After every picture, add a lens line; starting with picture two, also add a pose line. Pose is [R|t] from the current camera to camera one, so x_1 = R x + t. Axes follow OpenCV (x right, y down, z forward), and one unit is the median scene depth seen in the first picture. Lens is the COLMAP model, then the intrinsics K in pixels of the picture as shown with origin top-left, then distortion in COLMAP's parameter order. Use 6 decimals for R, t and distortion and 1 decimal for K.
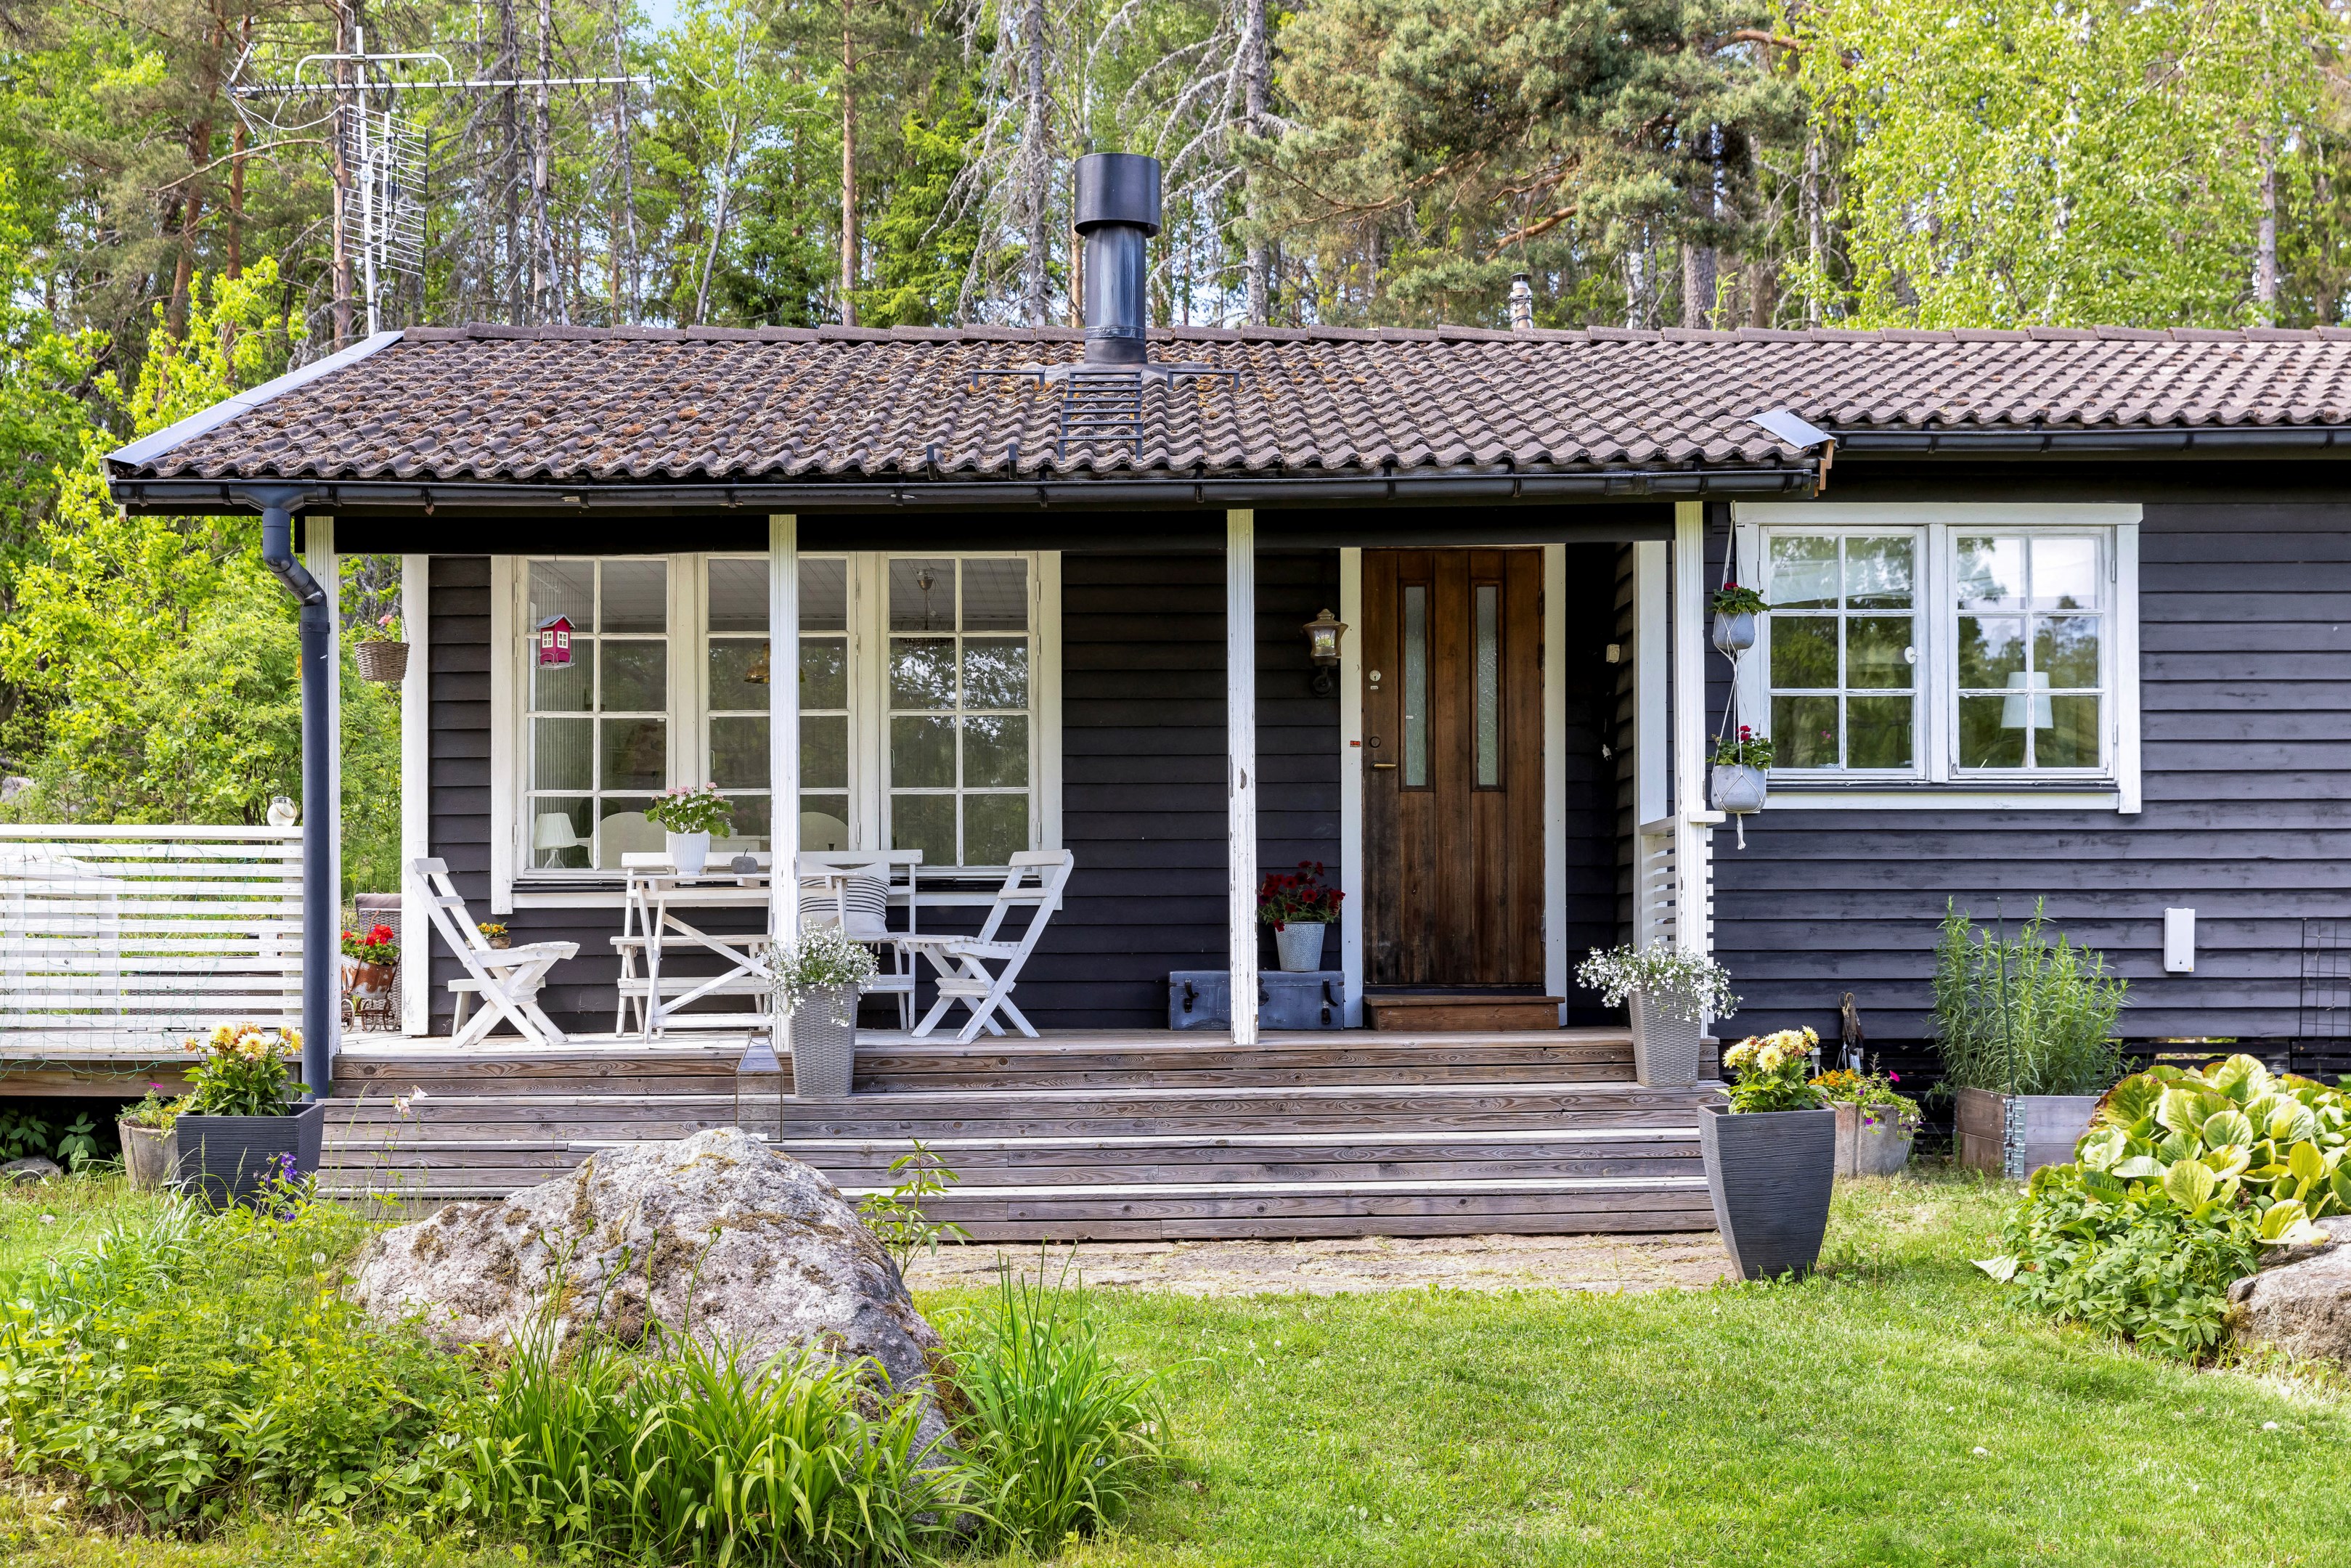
lens RADIAL K [[2958.2, 0, 1184.6], [0, 2958.2, 963.1], [0, 0, 1]] dist [0.007154, 0.000000]
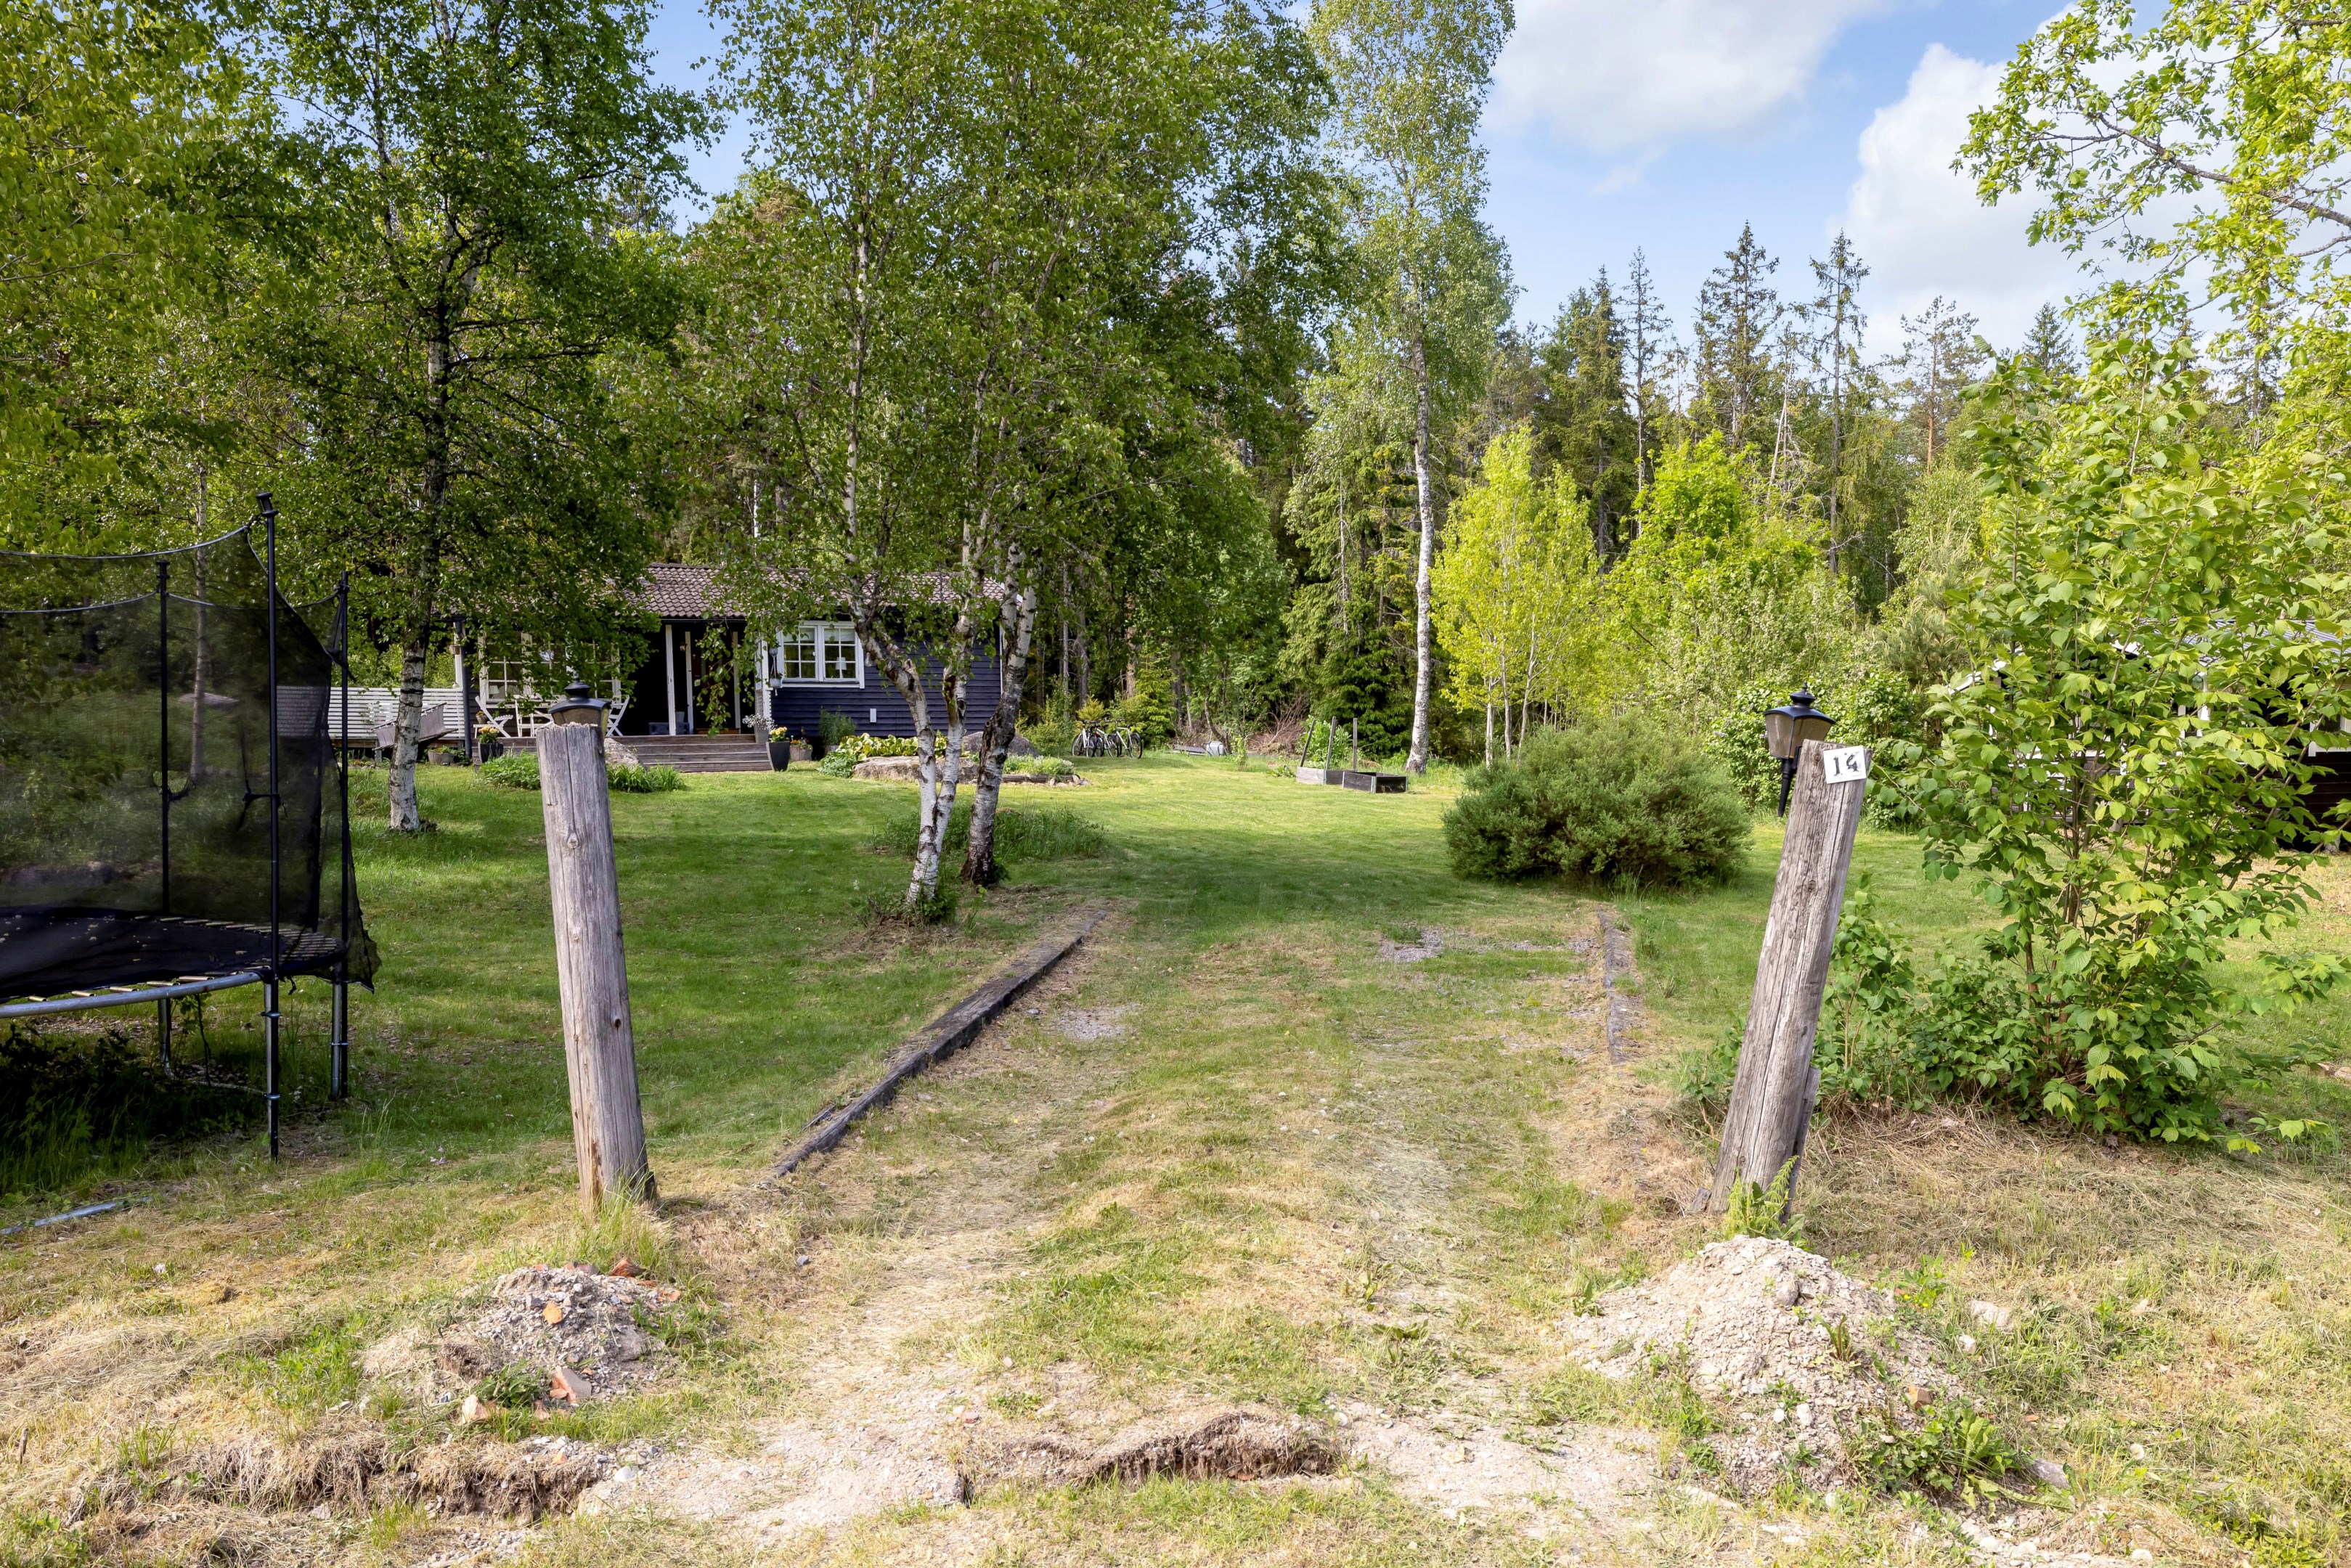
lens RADIAL K [[1722.0, 0, 1180.9], [0, 1722.0, 899.9], [0, 0, 1]] dist [-0.003566, 0.006157]
pose [[0.928041, -0.039459, 0.370383, -0.241931], [0.010051, 0.996664, 0.080997, 0.069343], [-0.372343, -0.071446, 0.925341, -1.780377]]
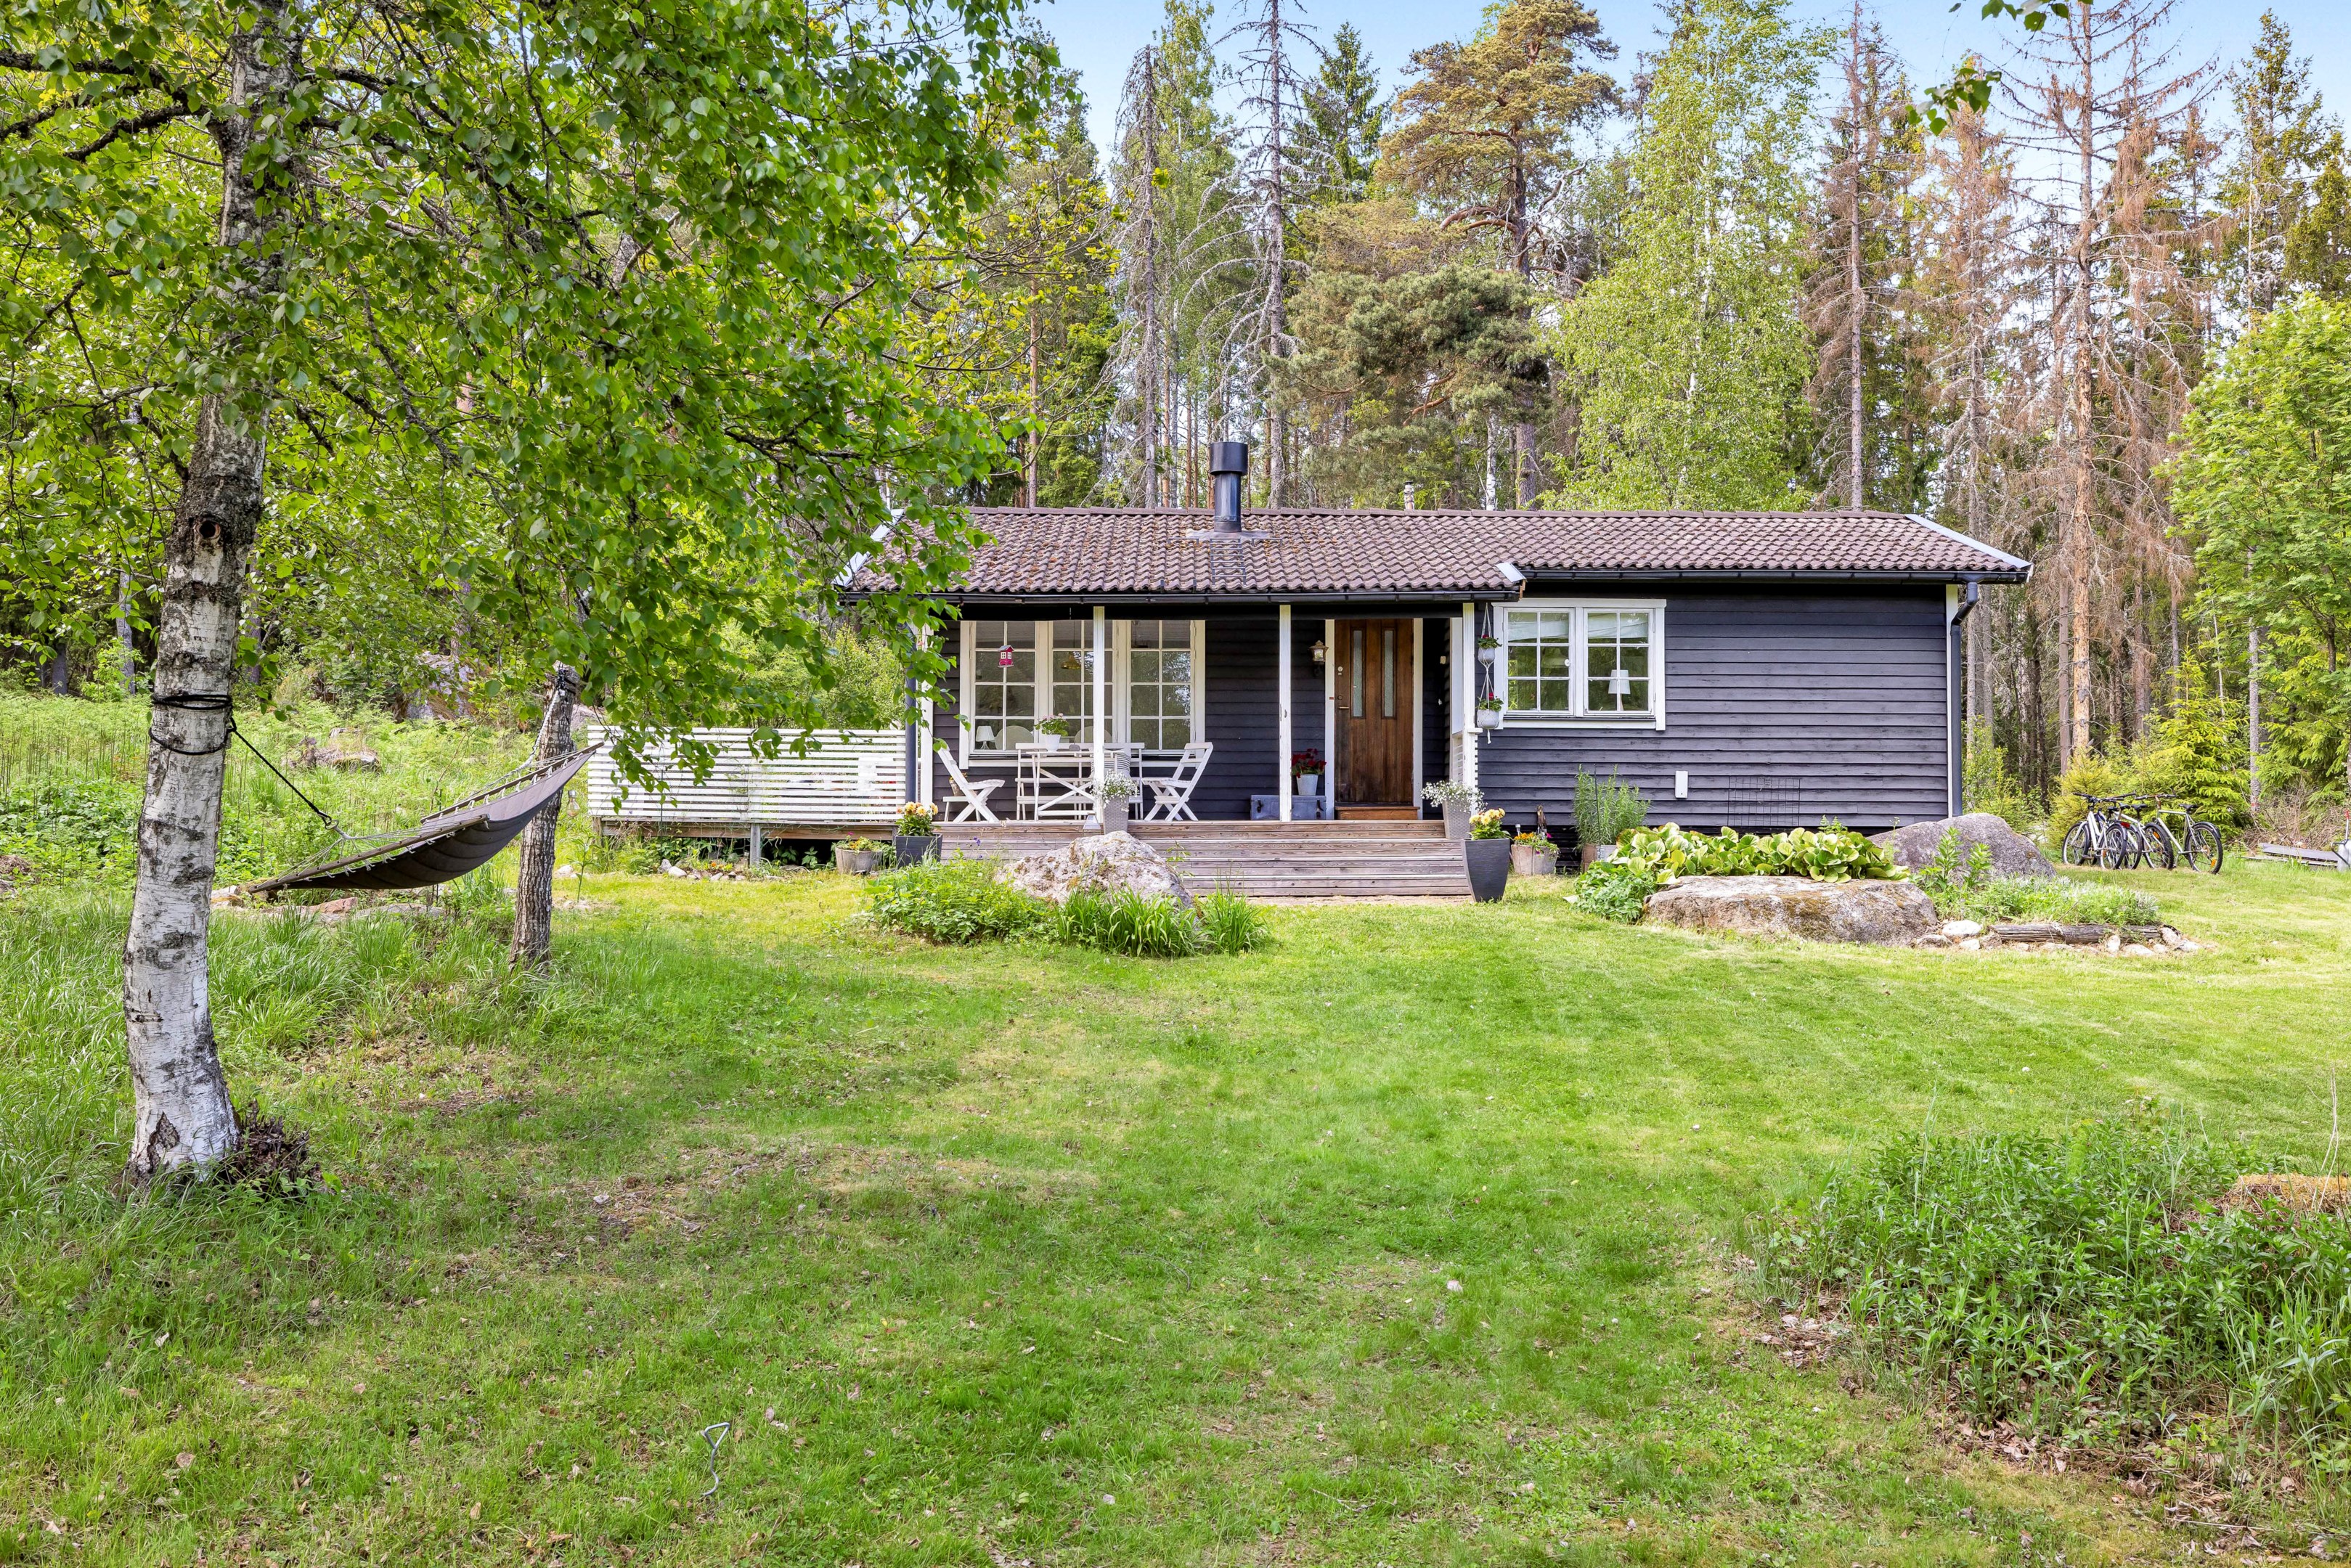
lens RADIAL K [[2033.5, 0, 1185.4], [0, 2033.5, 777.3], [0, 0, 1]] dist [-0.005571, 0.011306]
pose [[0.999891, 0.006613, -0.013209, -0.037691], [-0.006974, 0.999598, -0.027471, 0.034629], [0.013022, 0.027560, 0.999535, -0.633855]]
